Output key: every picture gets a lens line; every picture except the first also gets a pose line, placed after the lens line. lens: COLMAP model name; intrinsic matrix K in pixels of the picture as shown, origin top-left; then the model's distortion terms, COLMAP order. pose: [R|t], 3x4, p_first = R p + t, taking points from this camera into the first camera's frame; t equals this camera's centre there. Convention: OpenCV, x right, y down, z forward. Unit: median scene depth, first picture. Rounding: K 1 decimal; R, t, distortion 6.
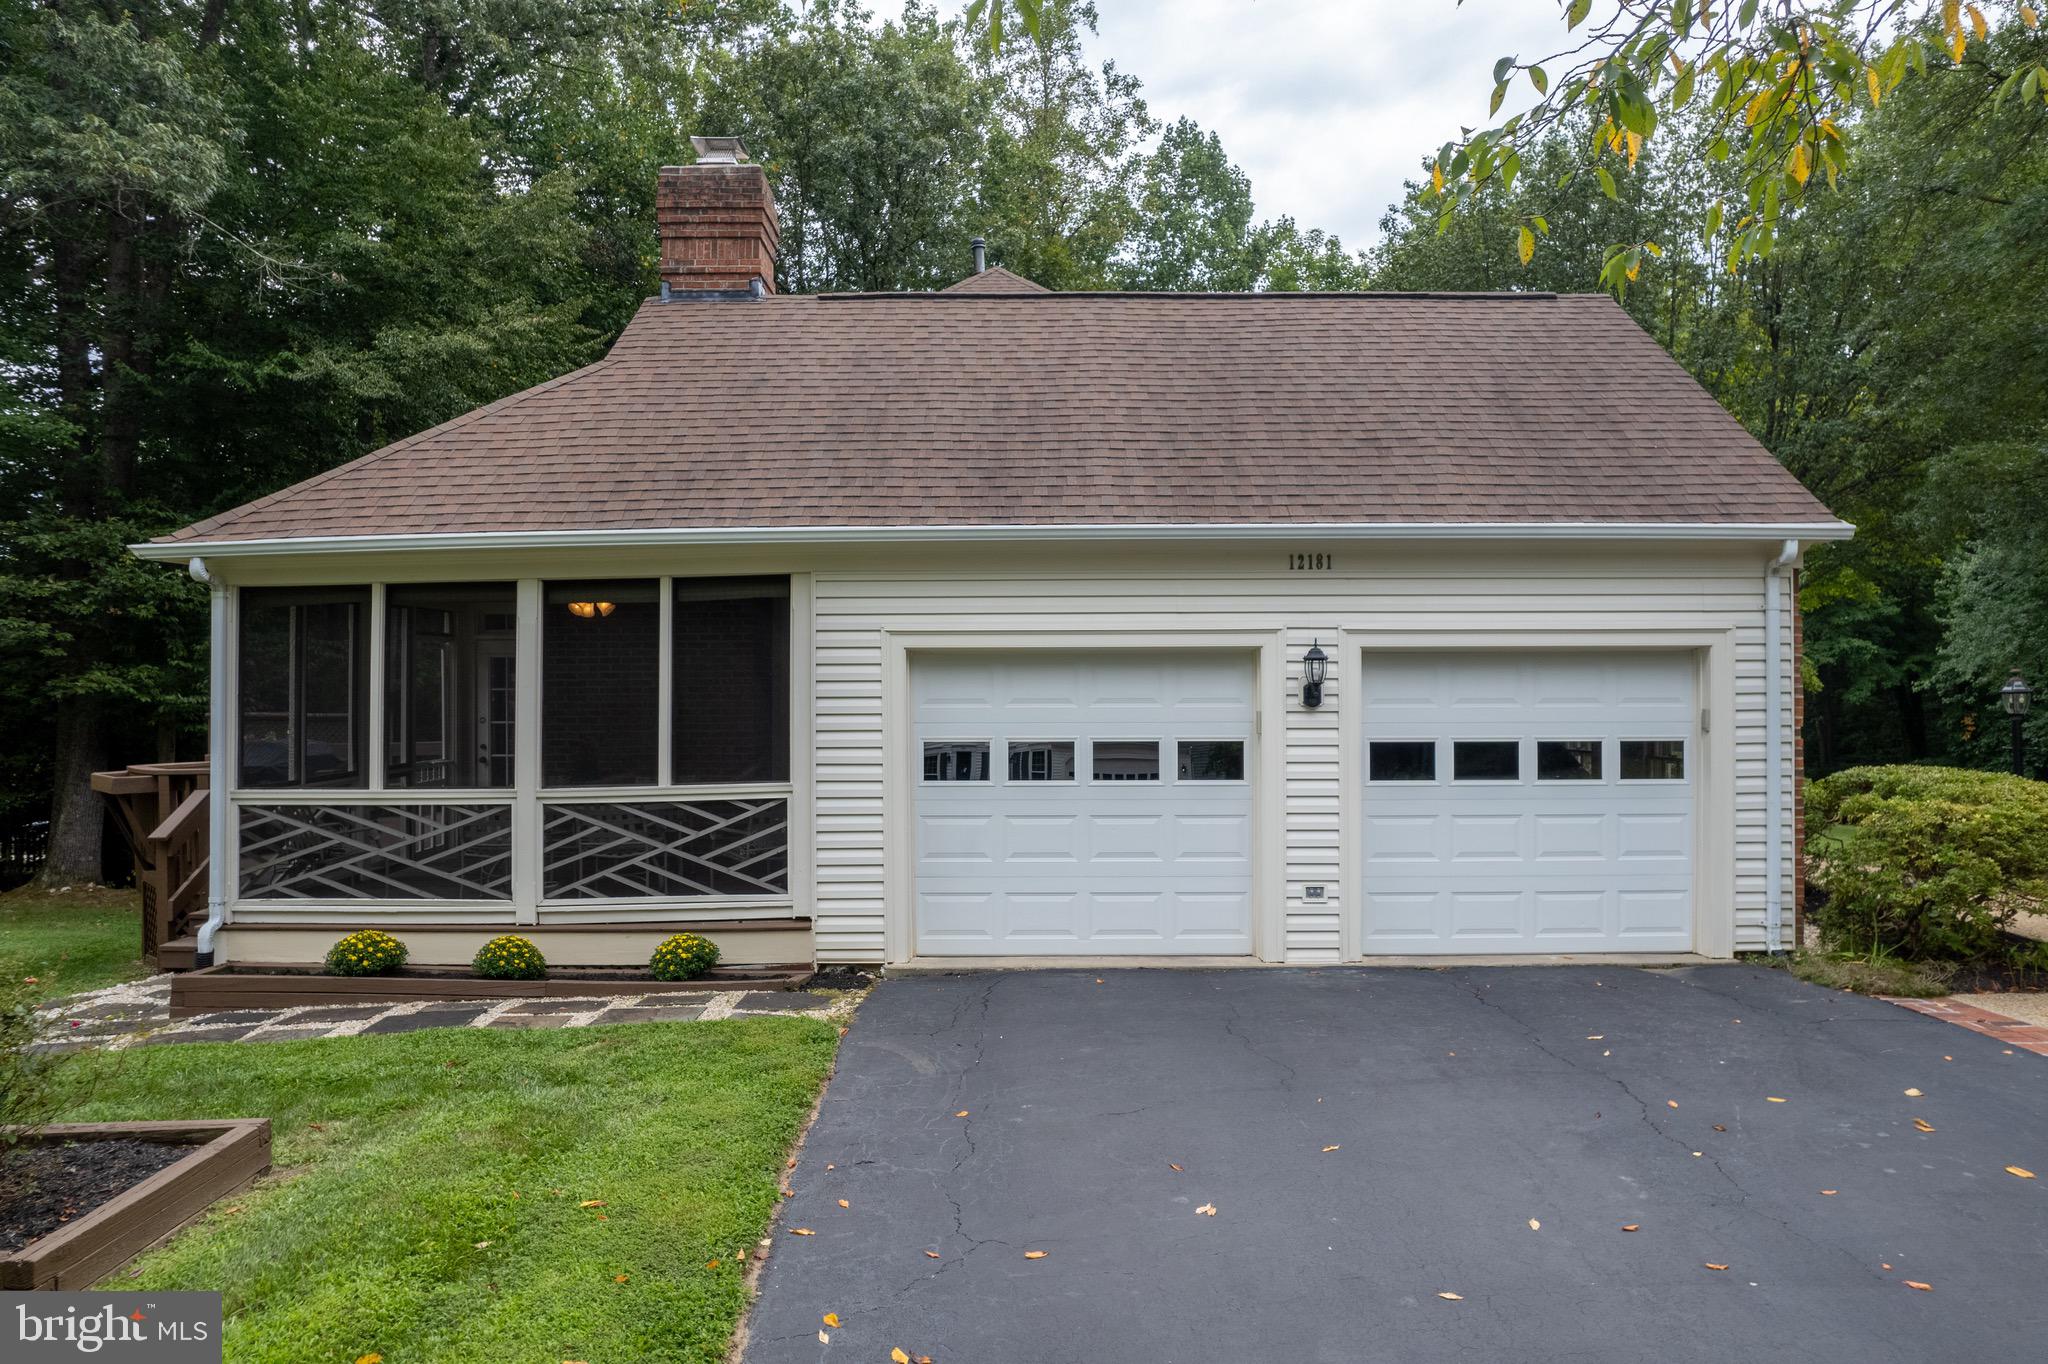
lens RADIAL K [[1359.2, 0, 1024.0], [0, 1359.2, 682.0], [0, 0, 1]] dist [-0.032245, 0.001687]
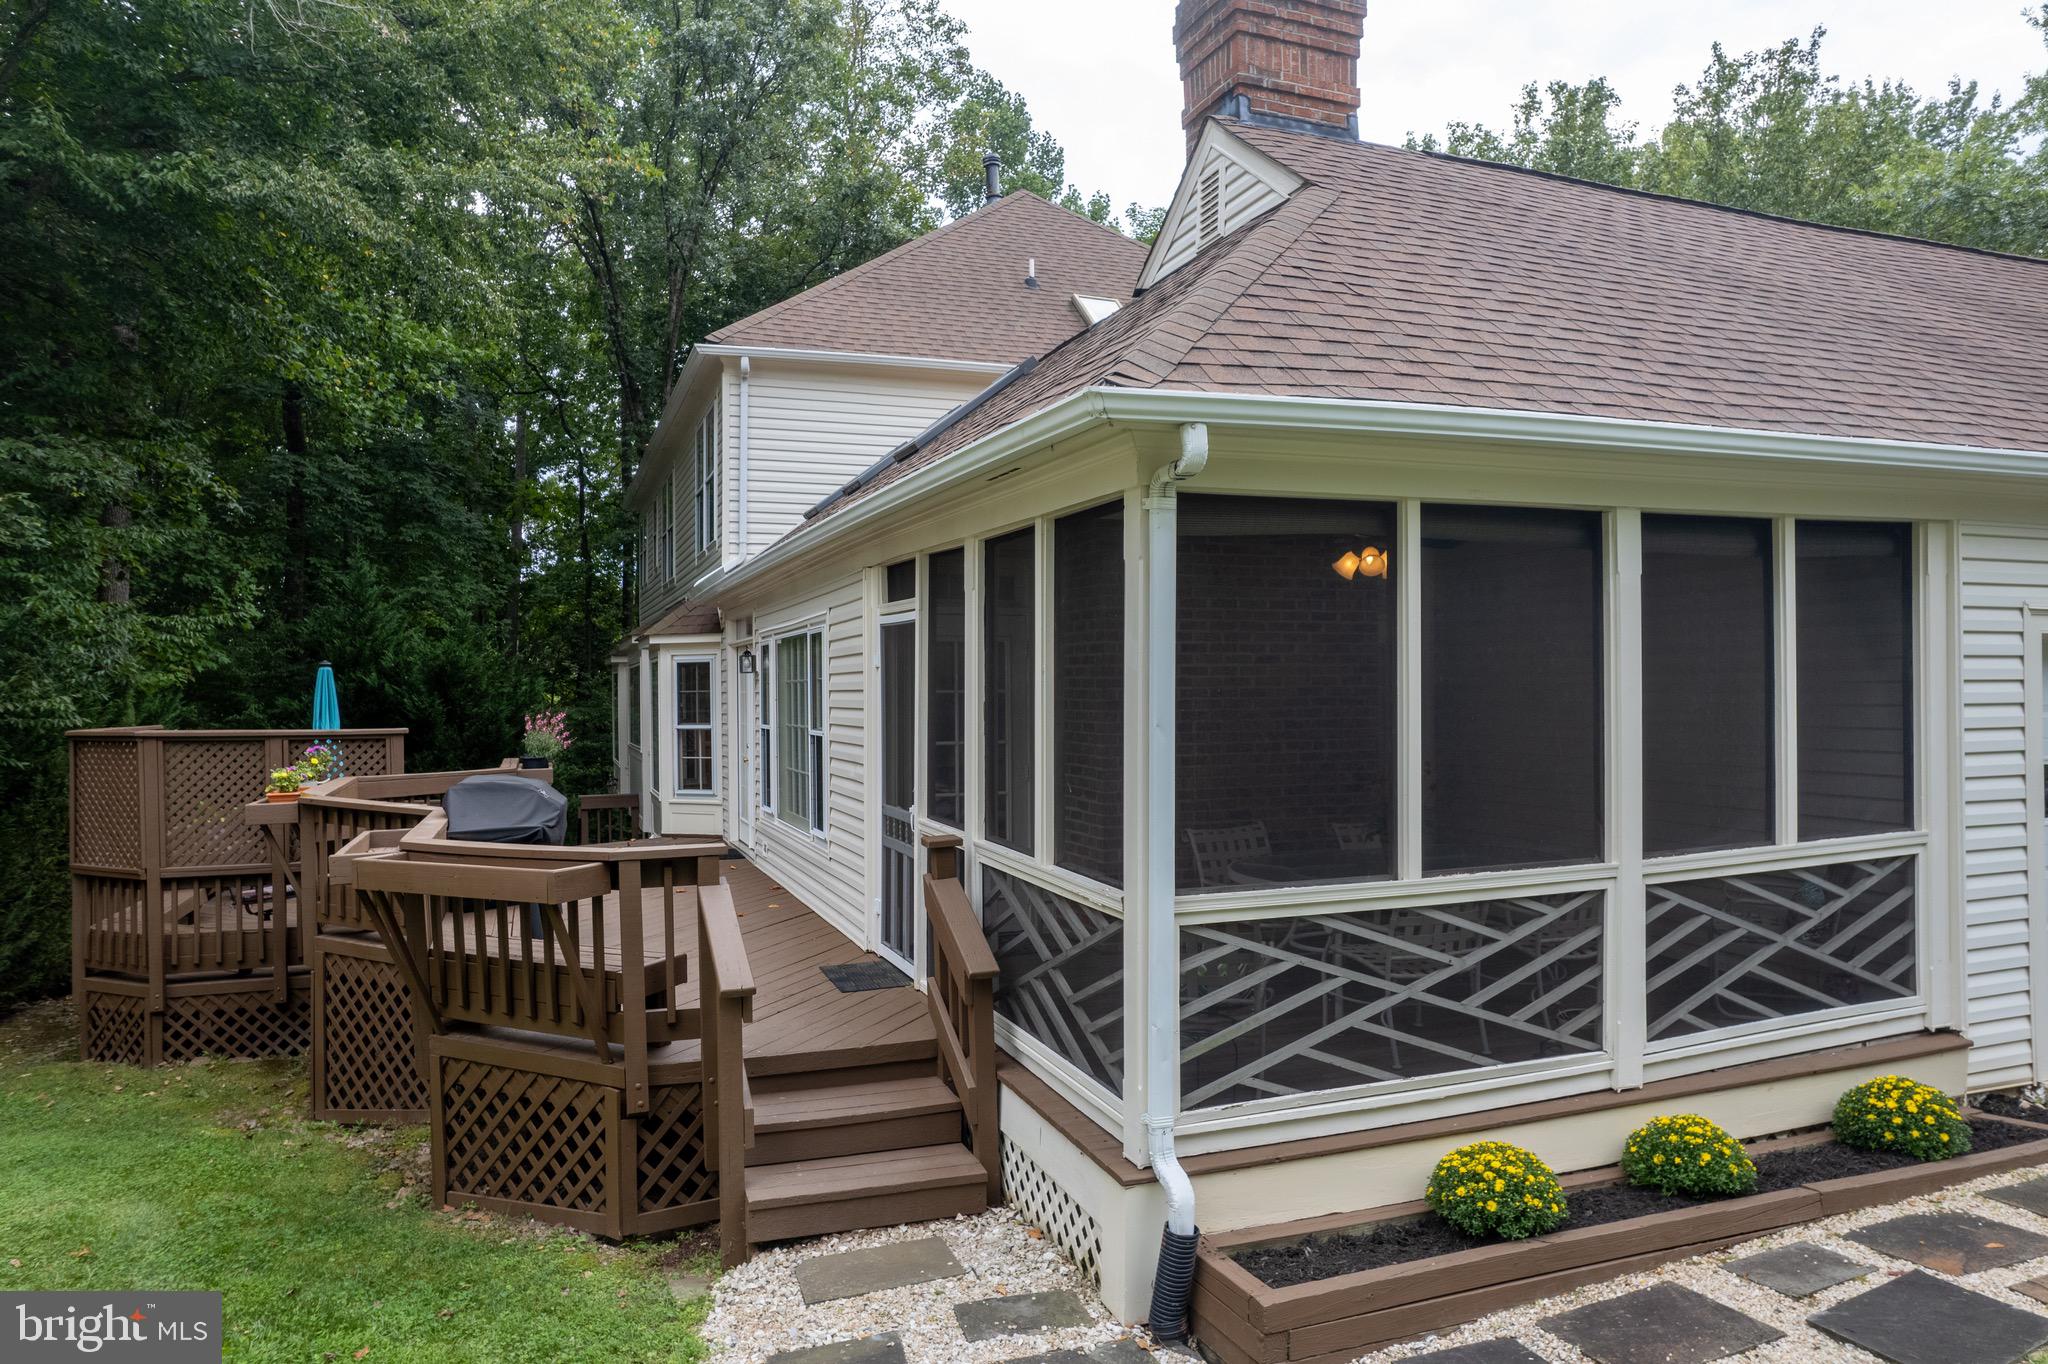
lens RADIAL K [[1310.6, 0, 1024.0], [0, 1310.6, 682.0], [0, 0, 1]] dist [-0.062757, 0.046594]
pose [[0.929985, -0.001844, 0.367594, -0.822276], [-0.003178, 0.999910, 0.013056, -0.006772], [-0.367585, -0.013310, 0.929895, 0.566665]]
